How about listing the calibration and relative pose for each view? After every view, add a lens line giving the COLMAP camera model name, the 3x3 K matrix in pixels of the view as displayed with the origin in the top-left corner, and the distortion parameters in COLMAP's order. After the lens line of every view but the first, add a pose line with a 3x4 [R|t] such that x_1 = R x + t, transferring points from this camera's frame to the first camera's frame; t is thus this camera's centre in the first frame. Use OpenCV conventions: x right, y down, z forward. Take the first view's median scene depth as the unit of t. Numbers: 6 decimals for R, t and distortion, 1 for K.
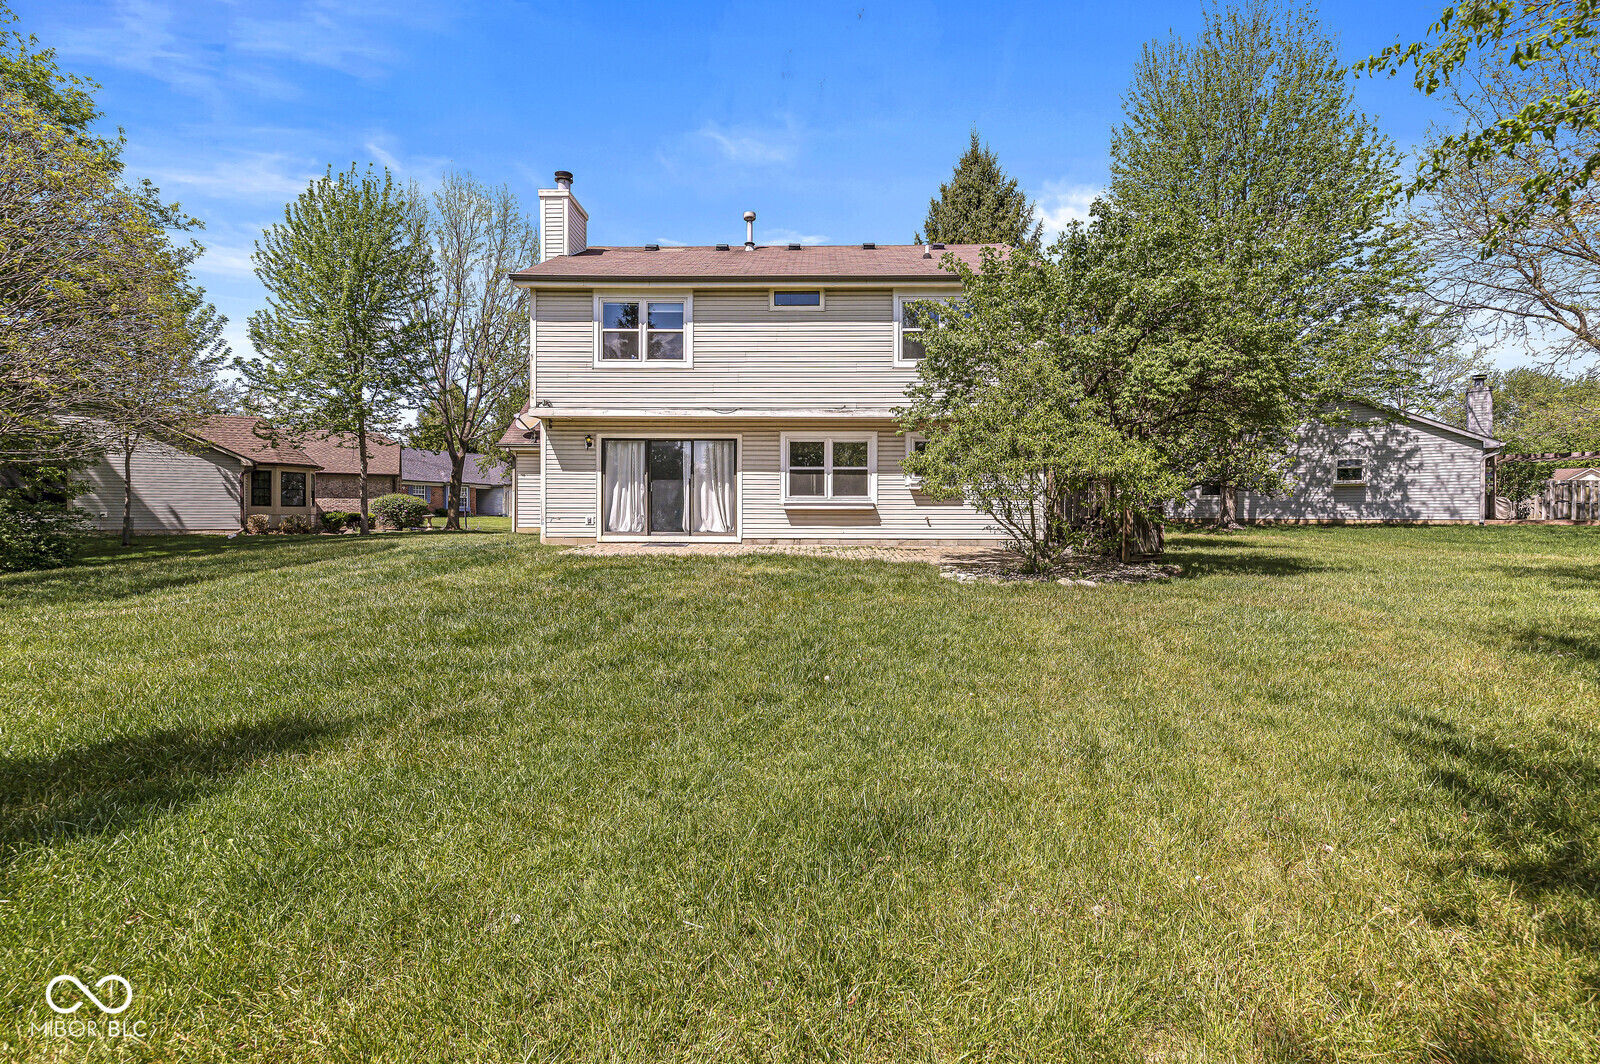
lens RADIAL K [[690.2, 0, 802.9], [0, 690.2, 526.4], [0, 0, 1]] dist [0.003966, 0.000204]
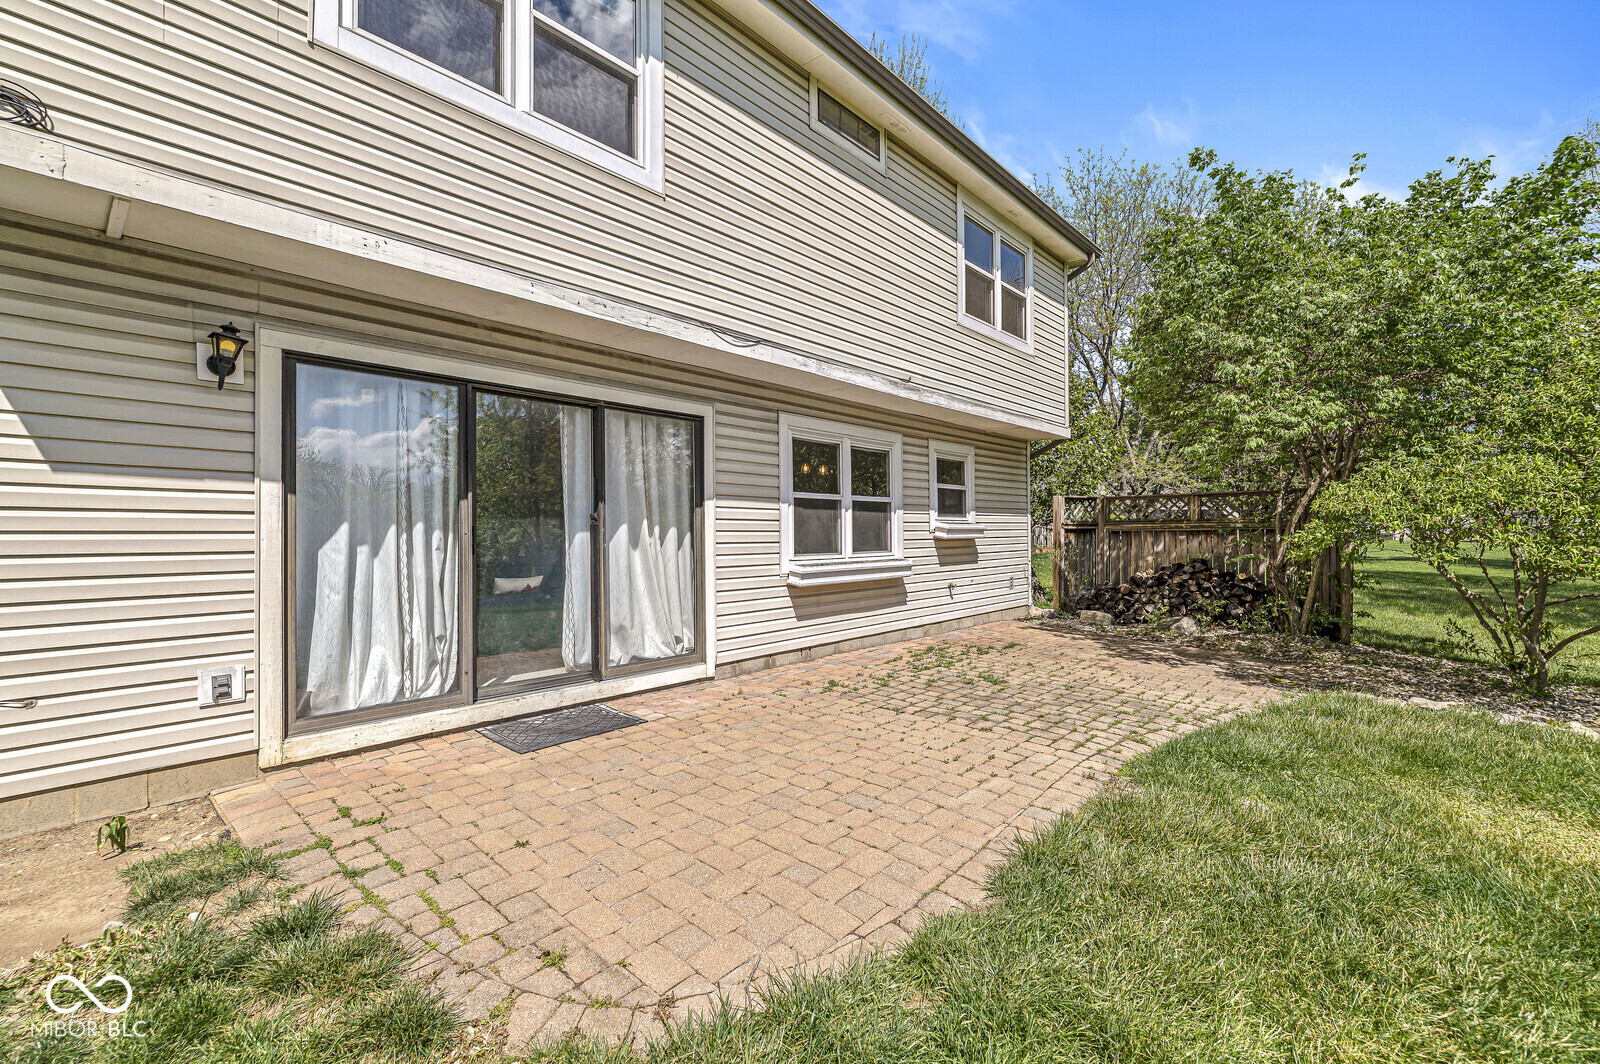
lens RADIAL K [[690.2, 0, 808.8], [0, 690.2, 522.4], [0, 0, 1]] dist [0.003966, 0.000204]
pose [[0.660195, 0.005323, 0.751076, -0.352490], [0.016915, 0.999616, -0.021953, -0.056324], [-0.750904, 0.027198, 0.659851, 0.694225]]
